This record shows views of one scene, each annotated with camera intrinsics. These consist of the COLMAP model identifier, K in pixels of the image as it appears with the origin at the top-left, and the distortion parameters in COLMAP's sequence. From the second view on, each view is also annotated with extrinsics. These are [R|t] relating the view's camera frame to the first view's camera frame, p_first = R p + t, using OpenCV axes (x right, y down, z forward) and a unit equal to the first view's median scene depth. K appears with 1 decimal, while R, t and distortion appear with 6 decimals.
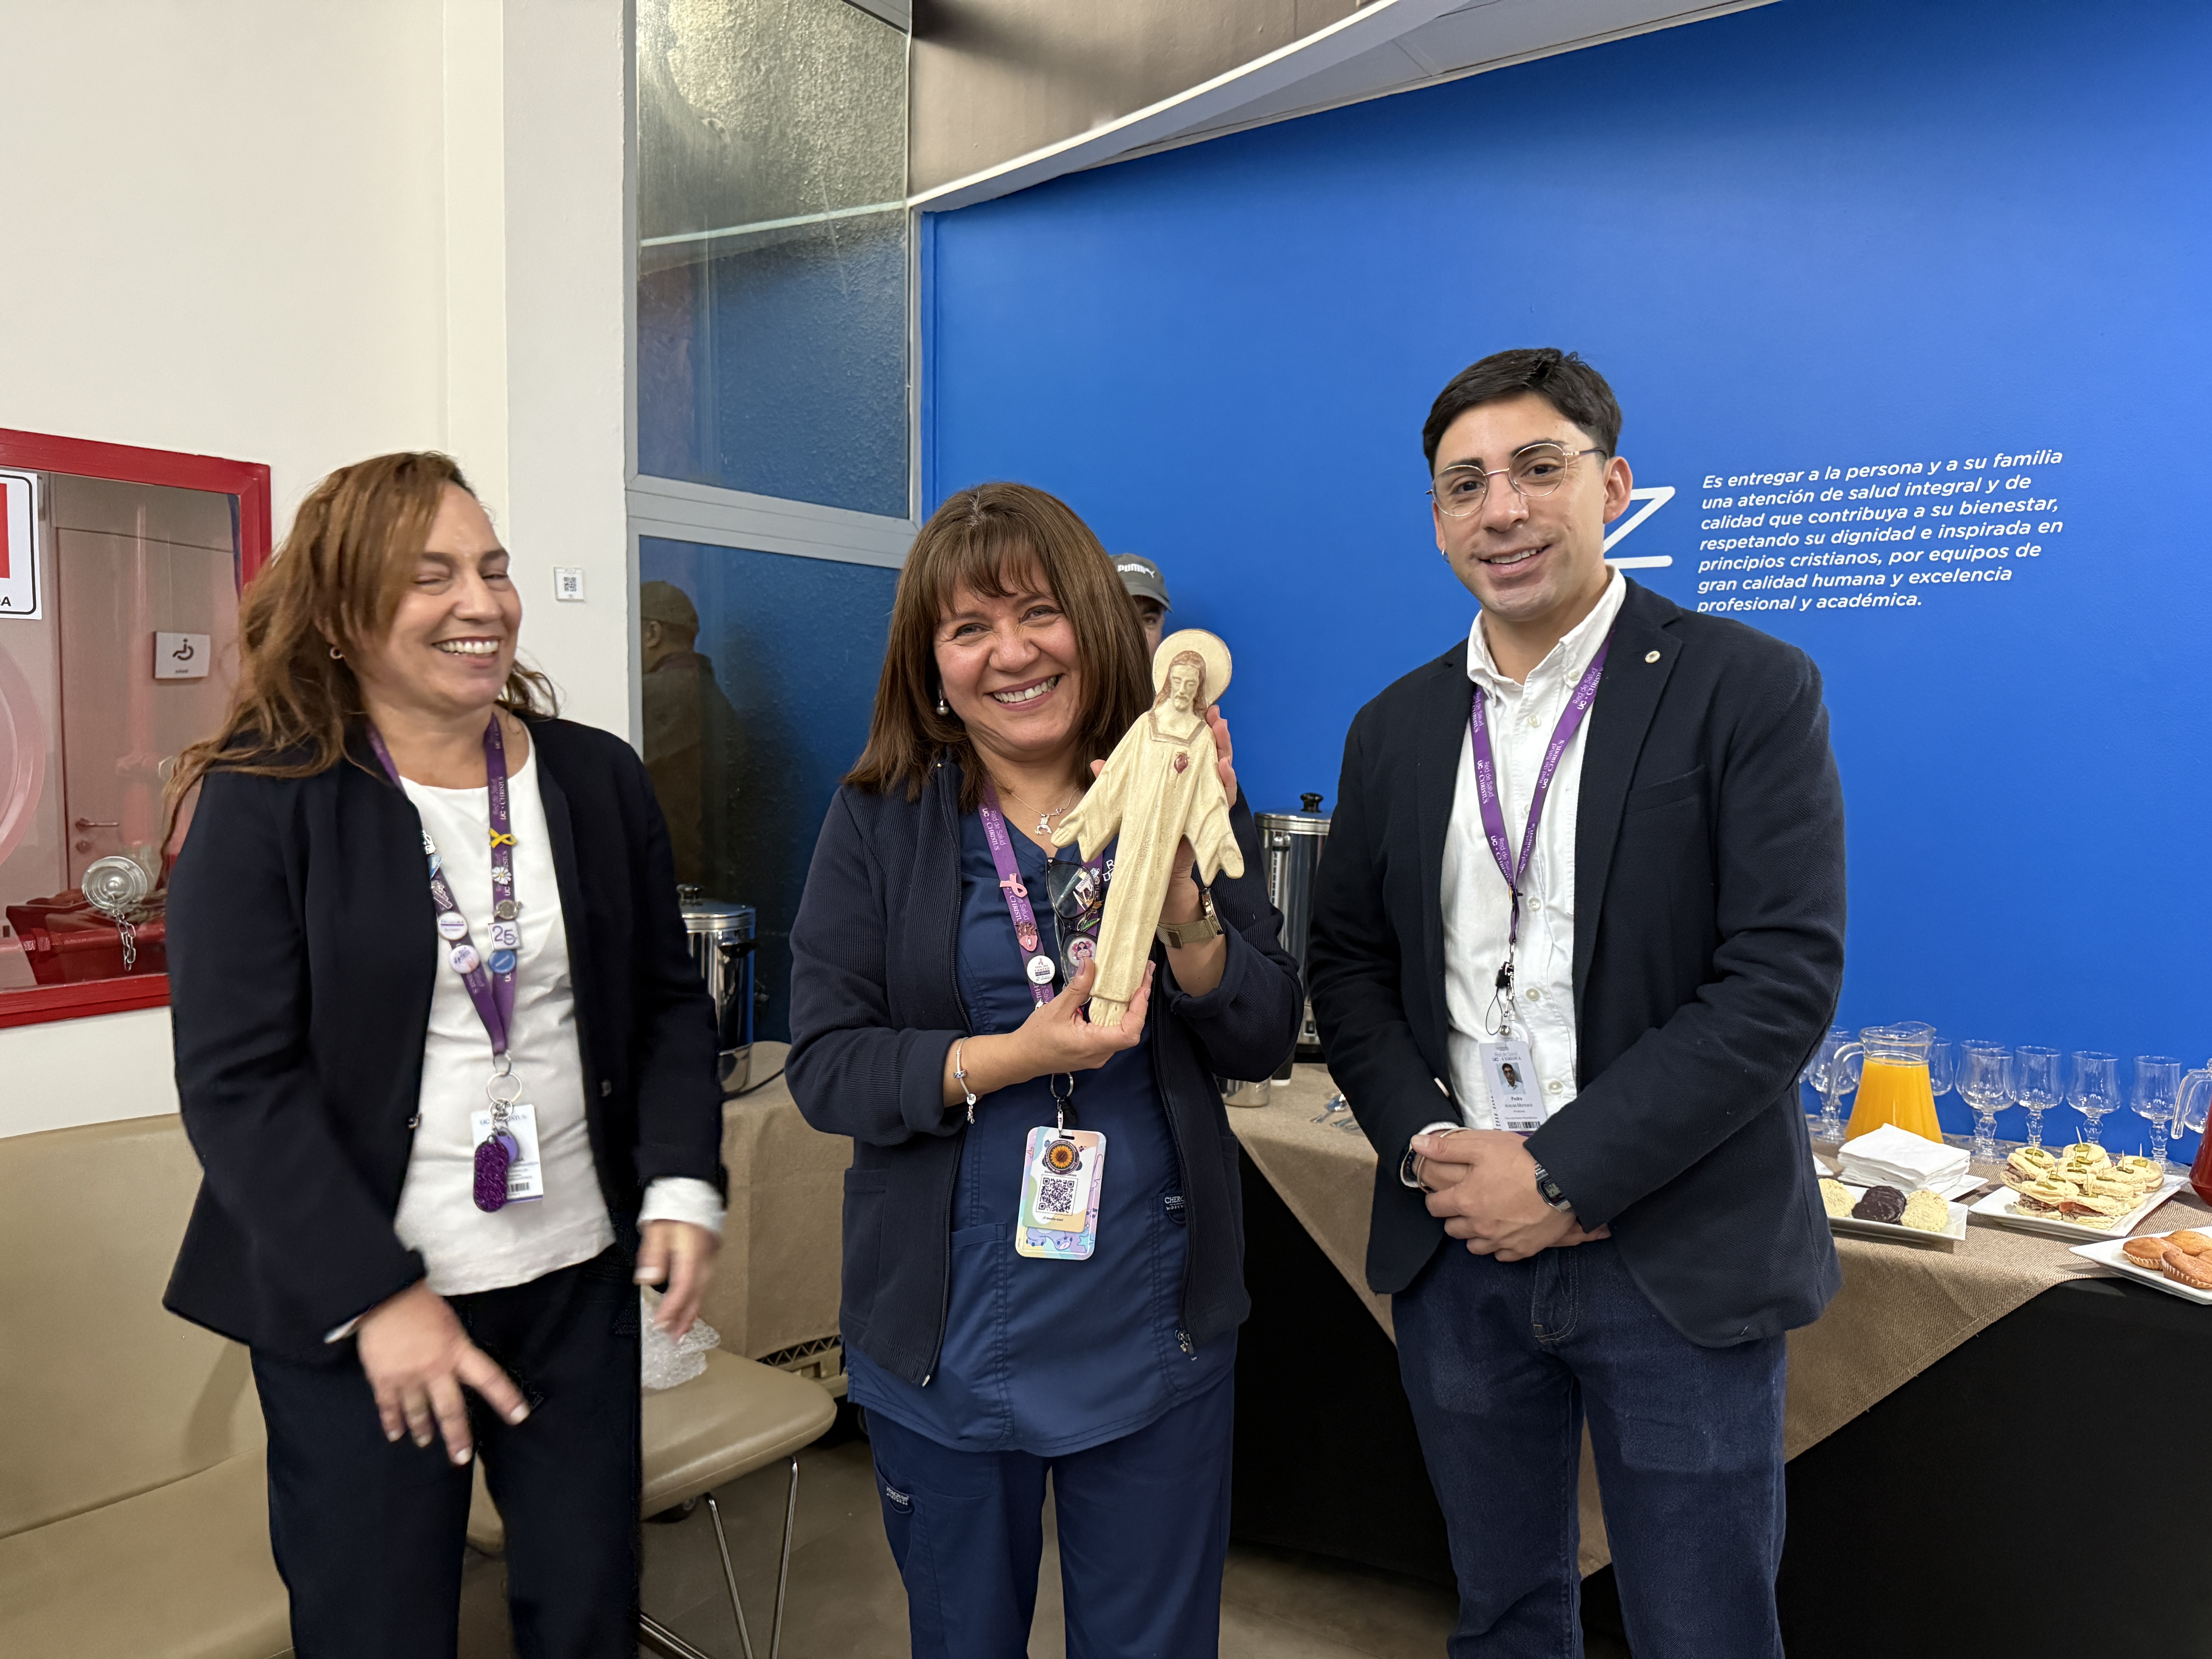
lens RADIAL K [[1520.3, 0, 1106.0], [0, 1520.3, 829.5], [0, 0, 1]] dist [0.000410, 0.000211]
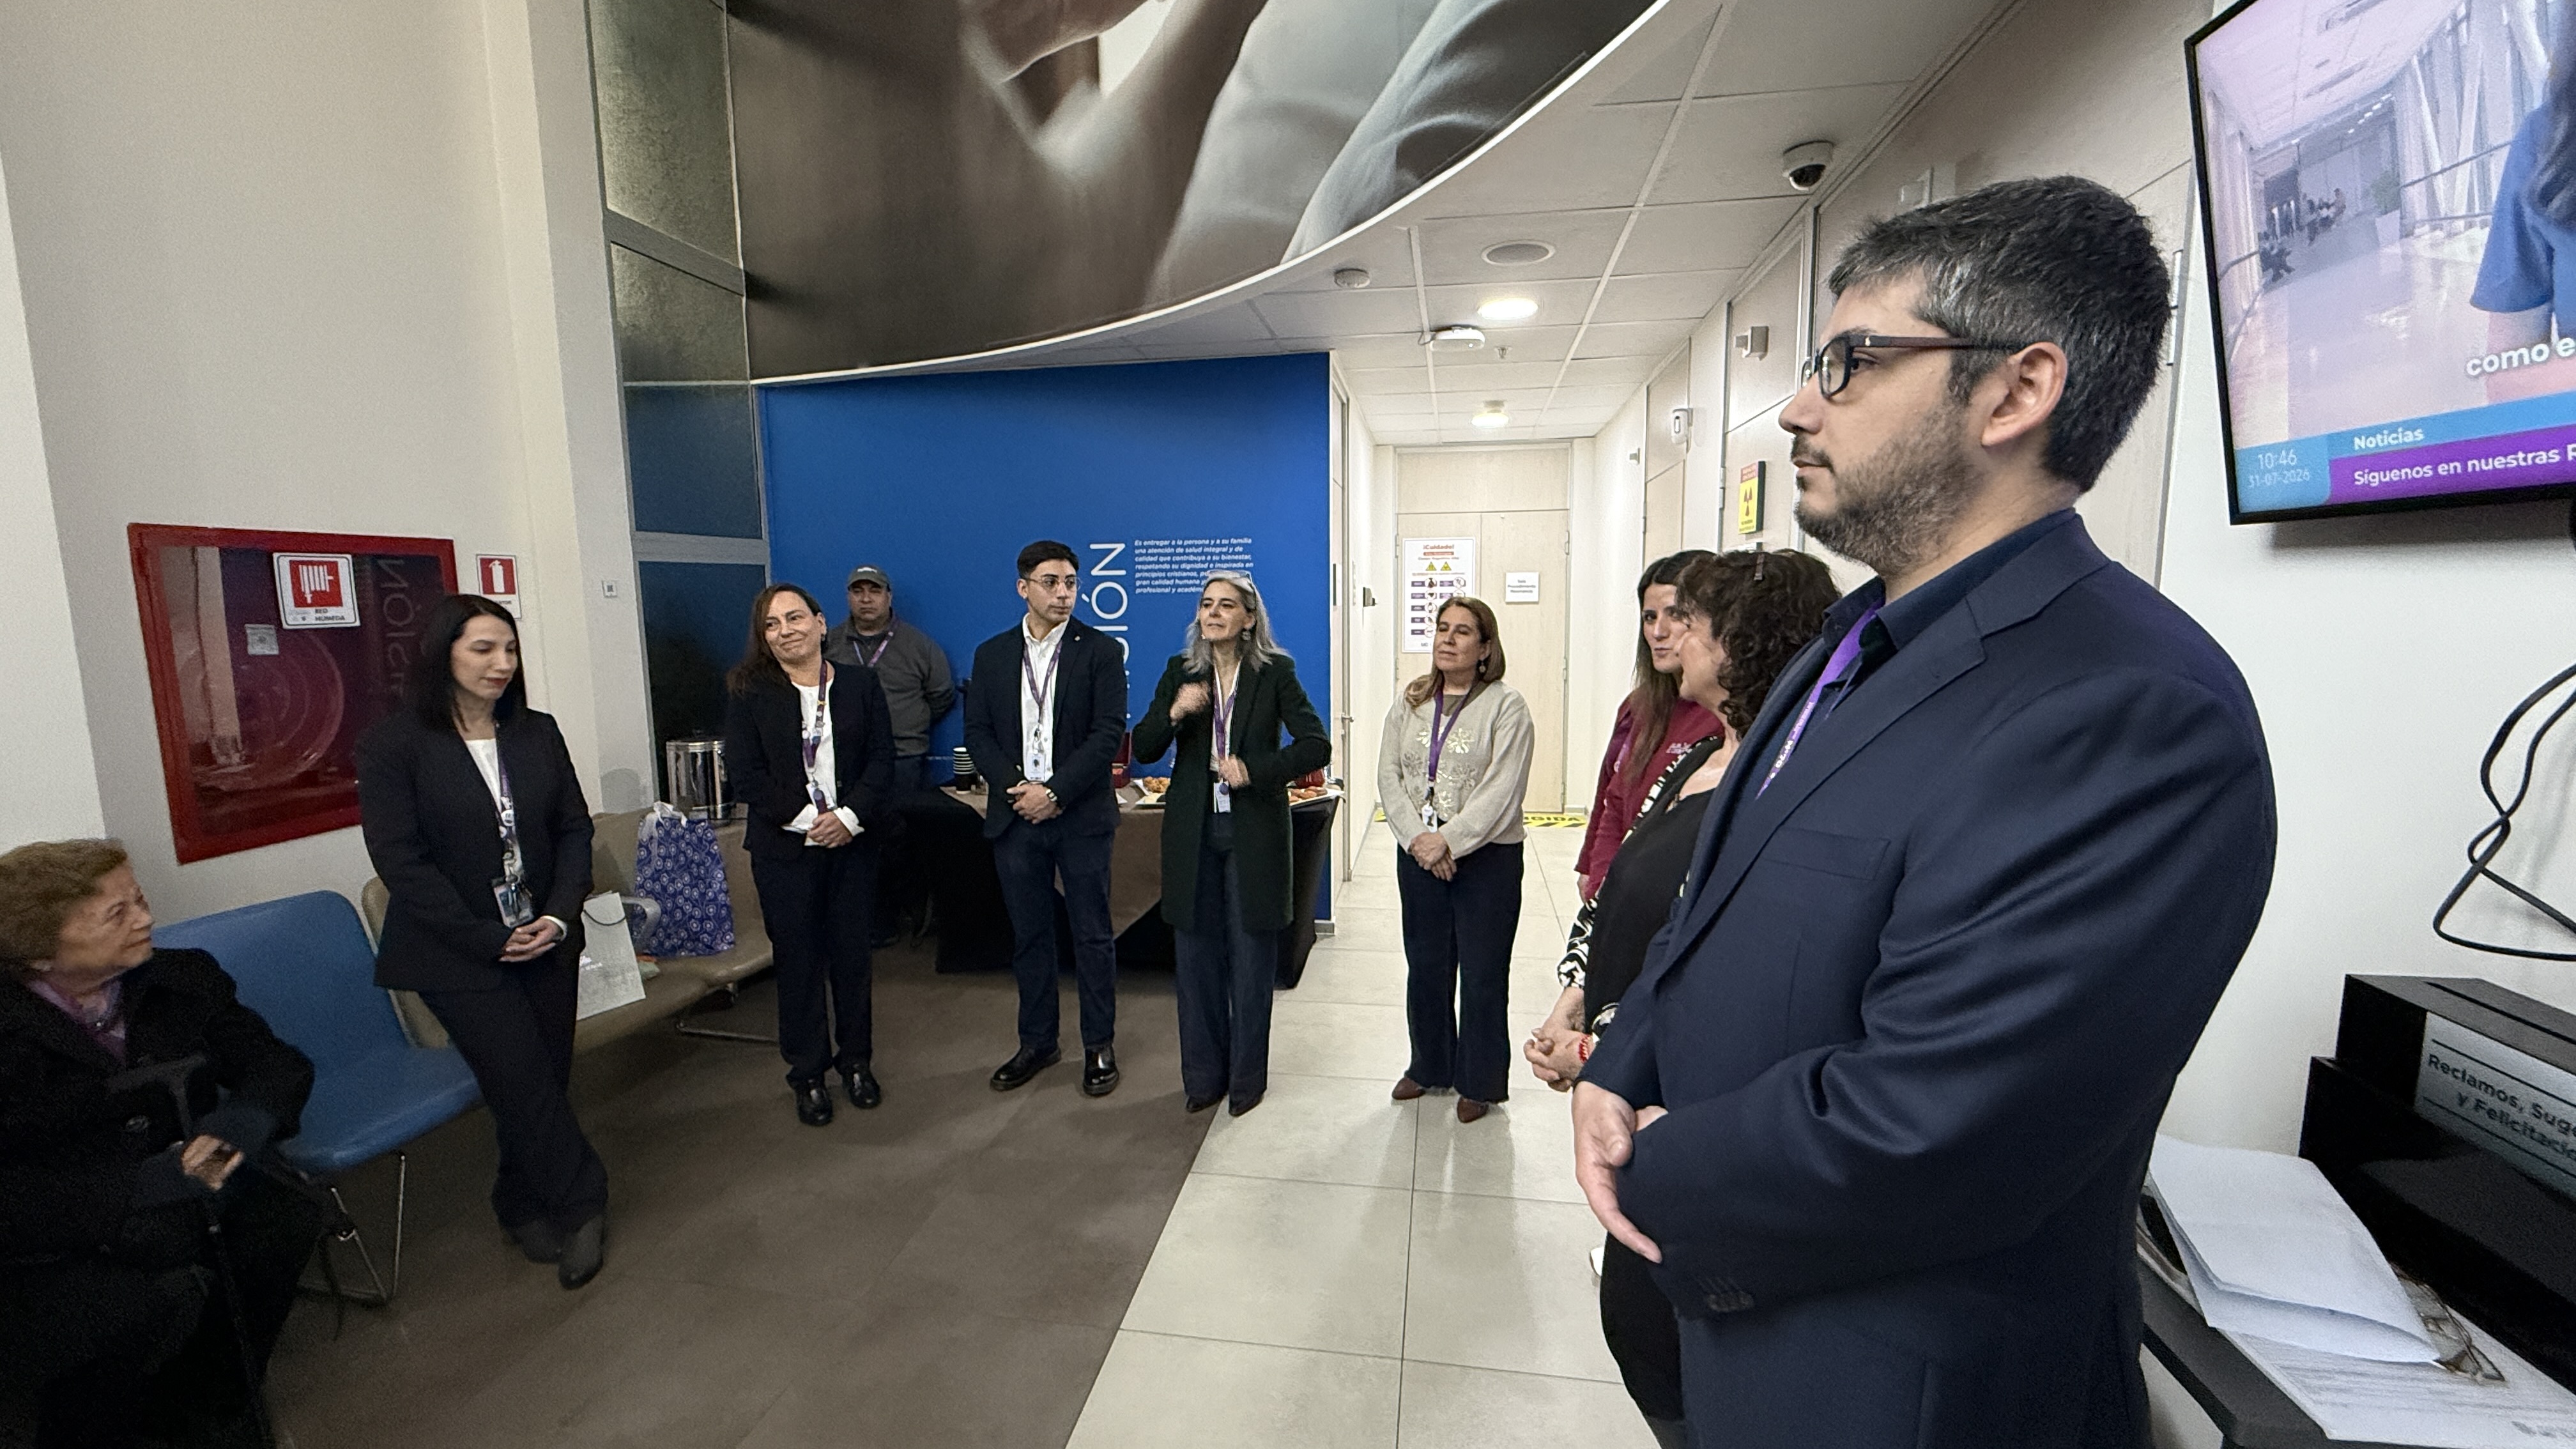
lens RADIAL K [[988.9, 0, 1288.0], [0, 988.9, 724.5], [0, 0, 1]] dist [-0.025534, 0.000031]
pose [[0.912111, -0.062970, 0.405079, -0.089226], [0.042913, 0.997370, 0.058416, -0.025879], [-0.407691, -0.035898, 0.912414, -1.032084]]
